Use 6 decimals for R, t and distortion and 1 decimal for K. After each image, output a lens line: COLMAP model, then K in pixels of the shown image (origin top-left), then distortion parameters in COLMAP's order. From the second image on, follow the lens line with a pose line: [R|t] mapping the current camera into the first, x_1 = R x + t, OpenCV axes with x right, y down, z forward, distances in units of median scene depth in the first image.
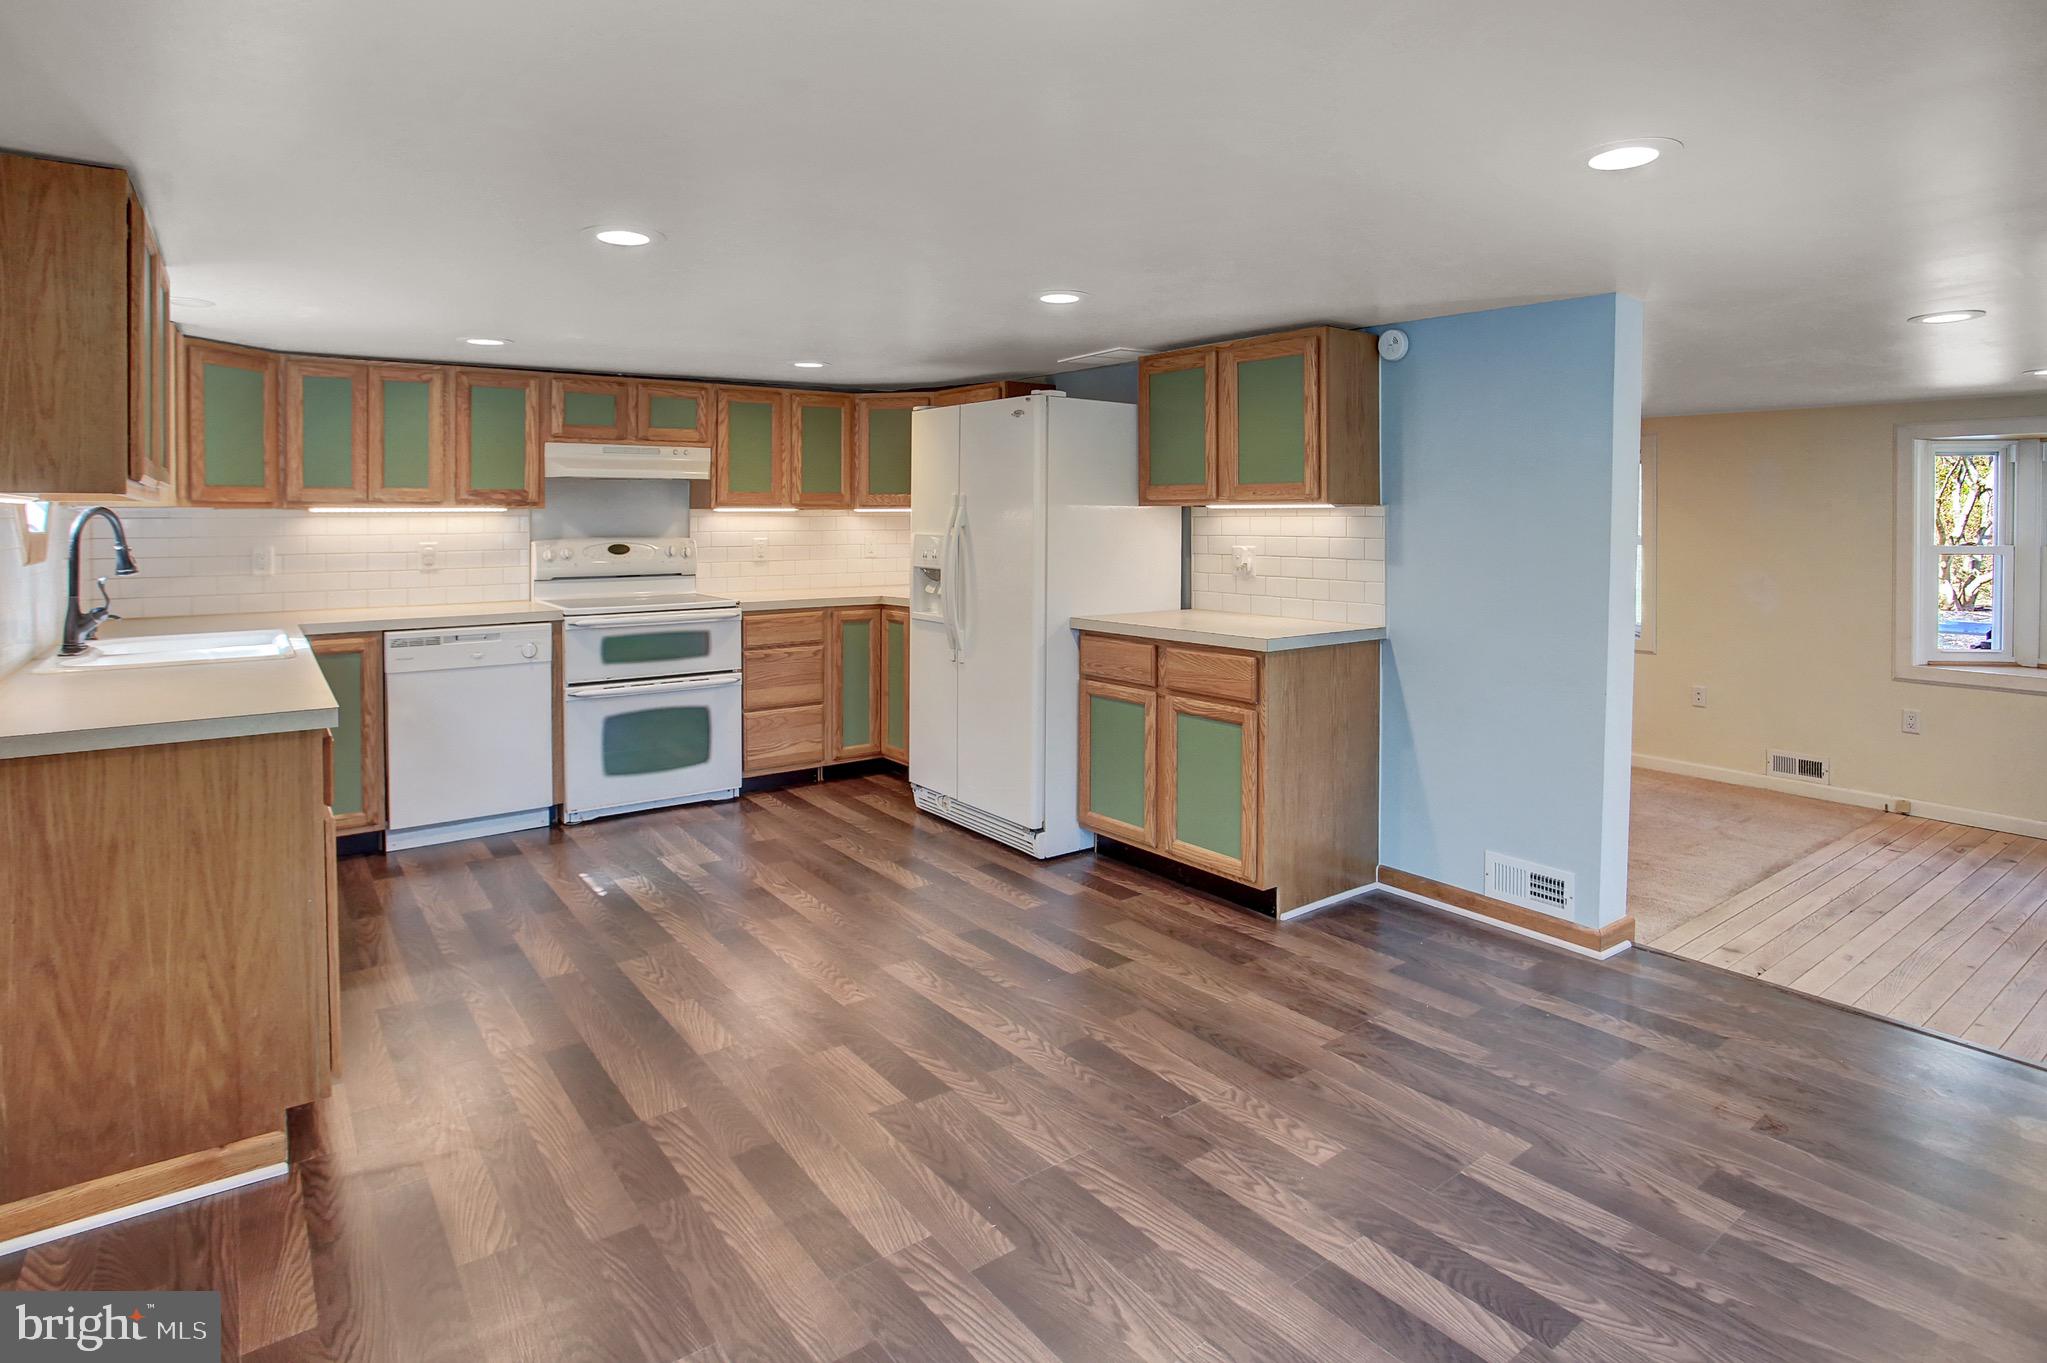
lens RADIAL K [[1093.8, 0, 1029.4], [0, 1093.8, 528.7], [0, 0, 1]] dist [-0.060285, 0.030553]
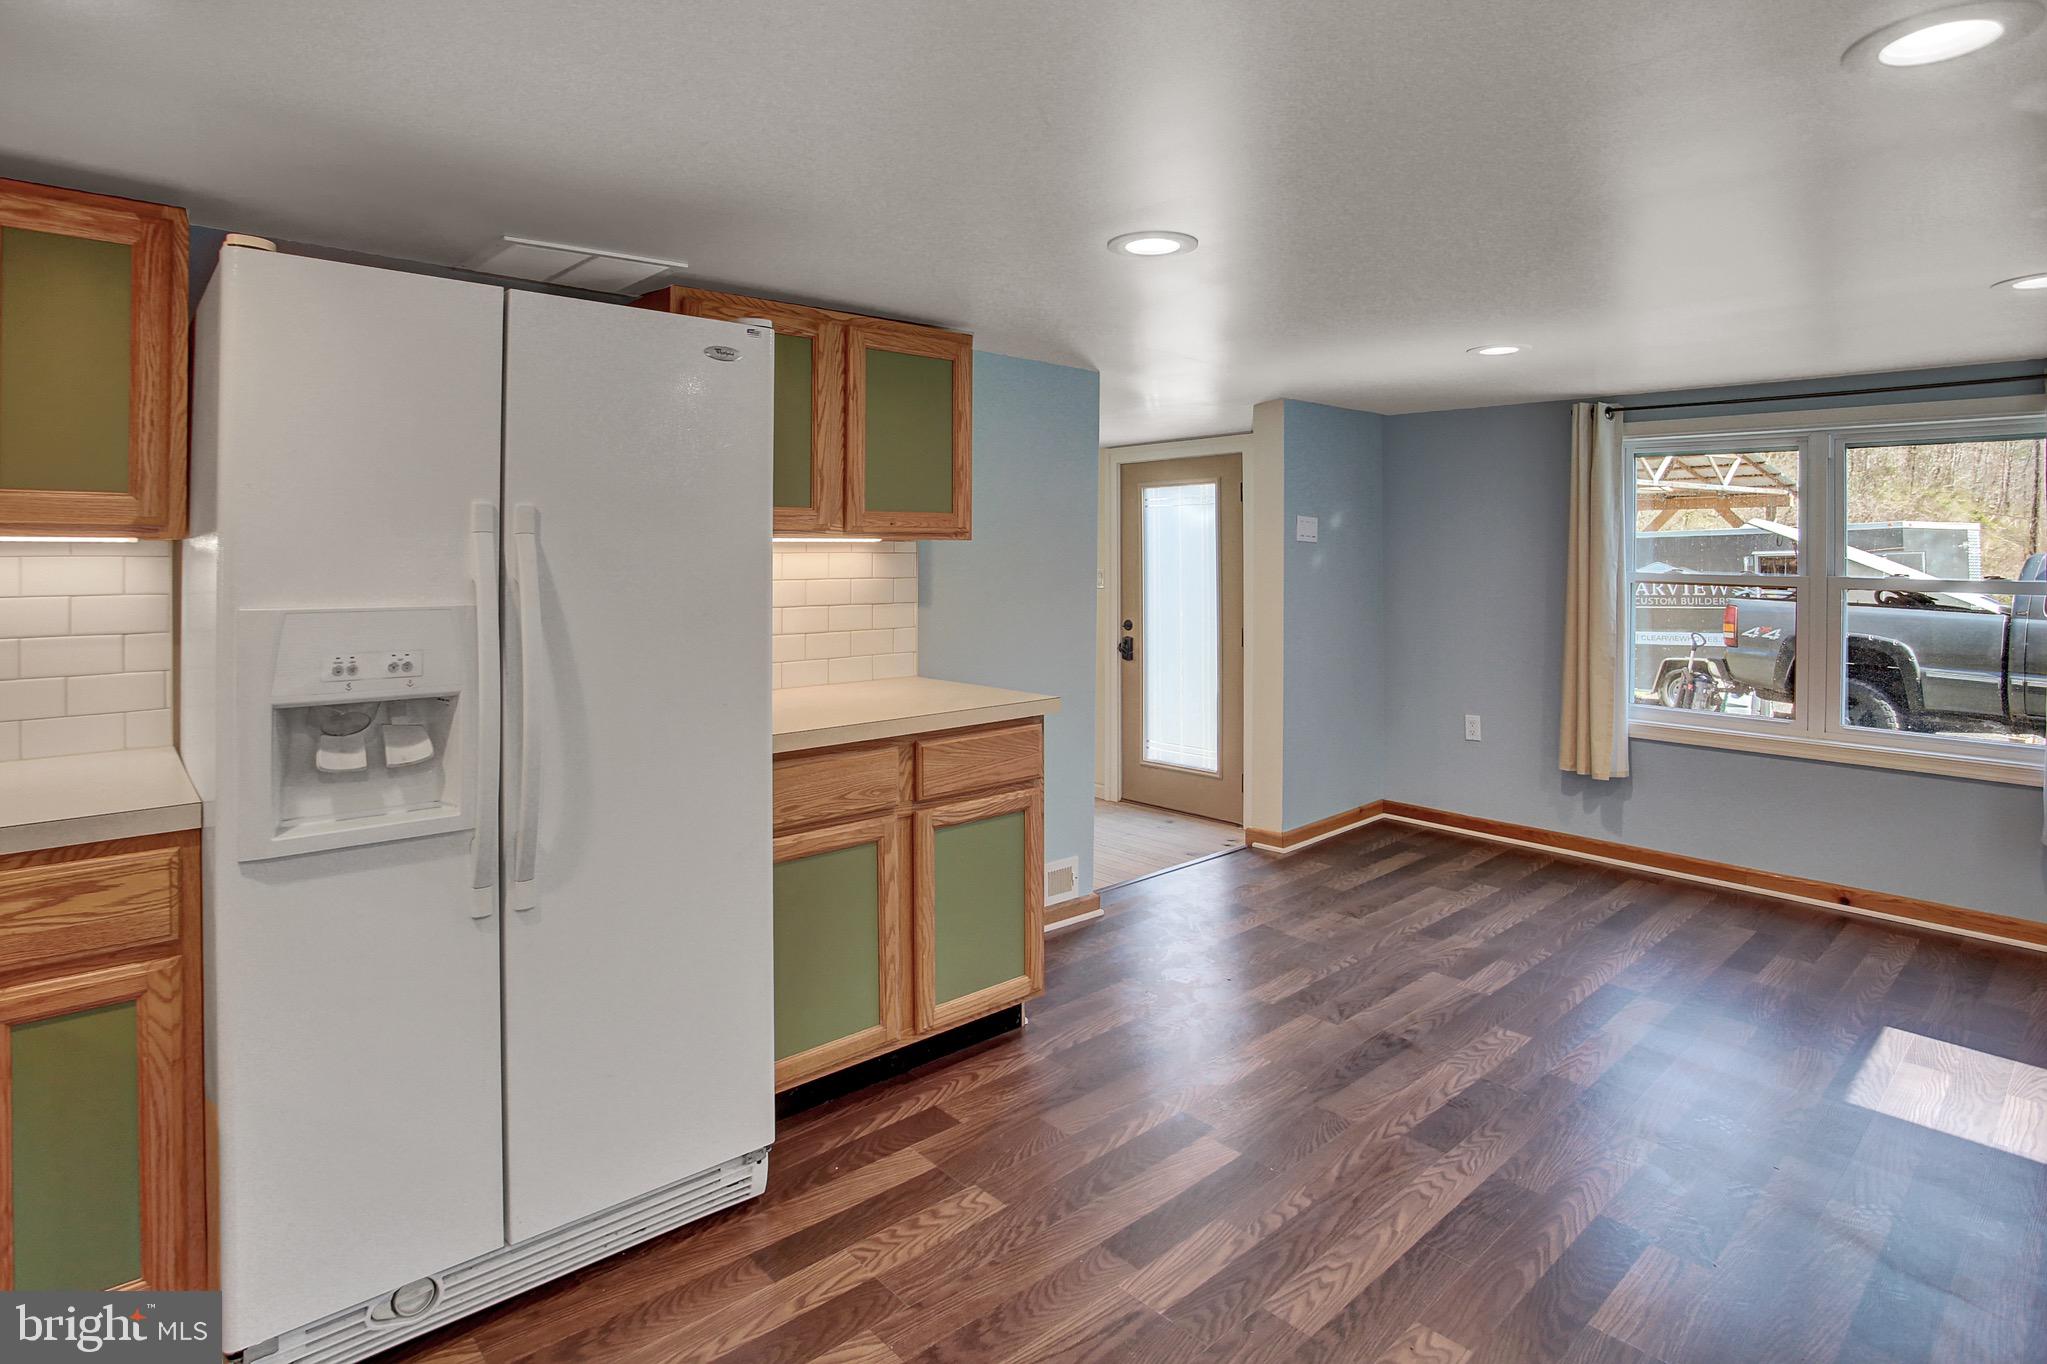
lens RADIAL K [[1093.8, 0, 1029.4], [0, 1093.8, 529.2], [0, 0, 1]] dist [-0.060285, 0.030553]
pose [[-0.108218, 0.013959, 0.994029, -0.521470], [0.002981, 0.999901, -0.013717, -0.016774], [-0.994123, 0.001479, -0.108249, 0.907812]]
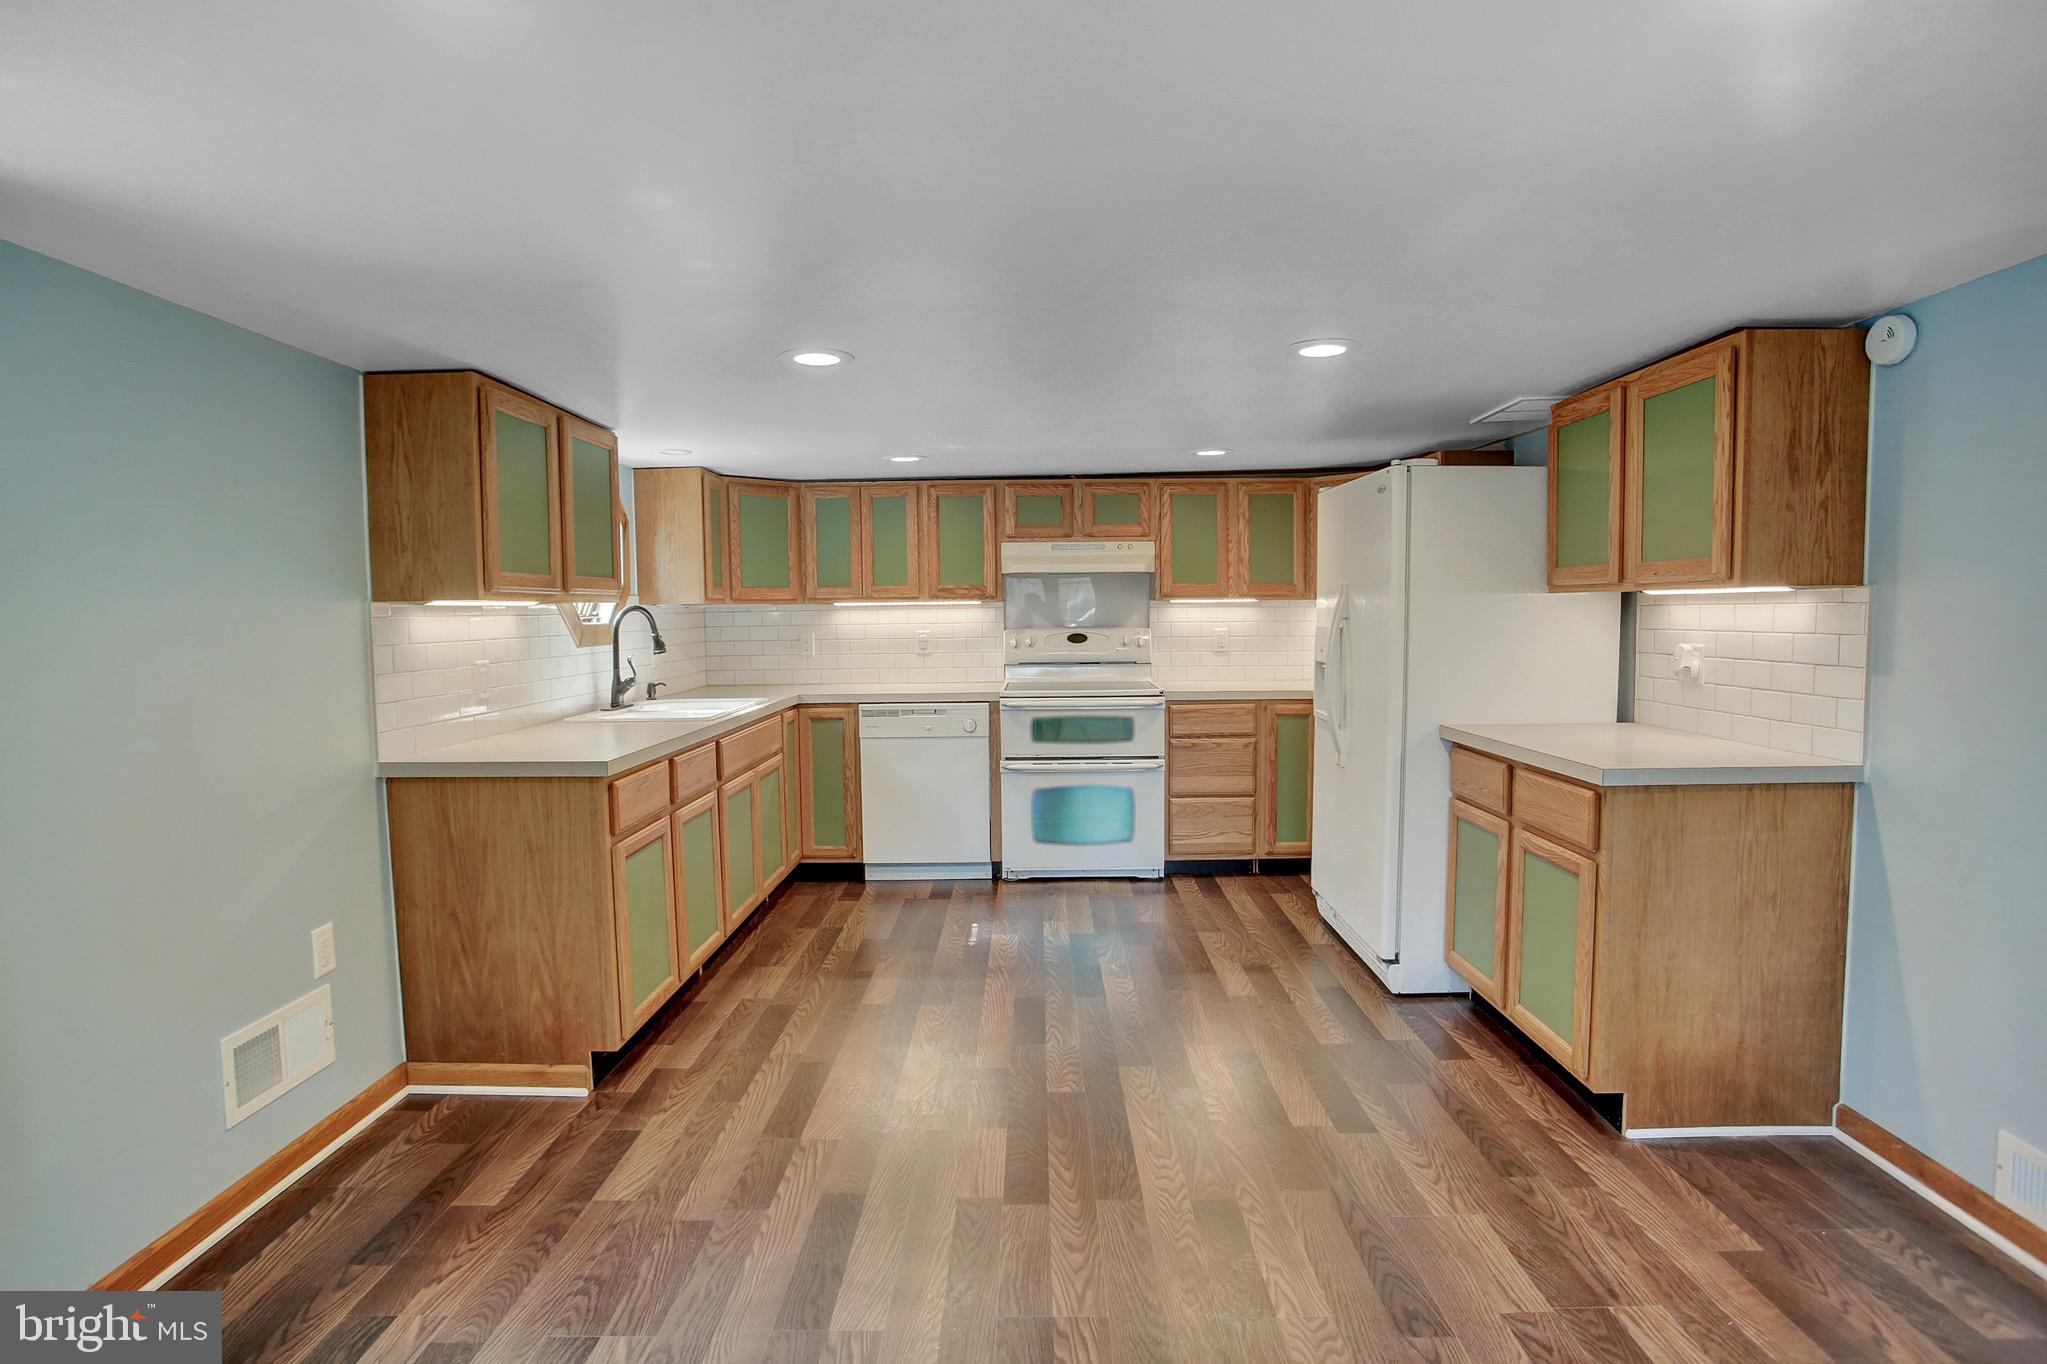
lens RADIAL K [[1042.0, 0, 1025.1], [0, 1042.0, 688.5], [0, 0, 1]] dist [-0.058671, 0.025408]
pose [[0.797483, 0.039132, -0.602071, 0.261782], [0.001907, 0.997726, 0.067373, -0.001597], [0.603339, -0.054877, 0.795595, 0.163178]]
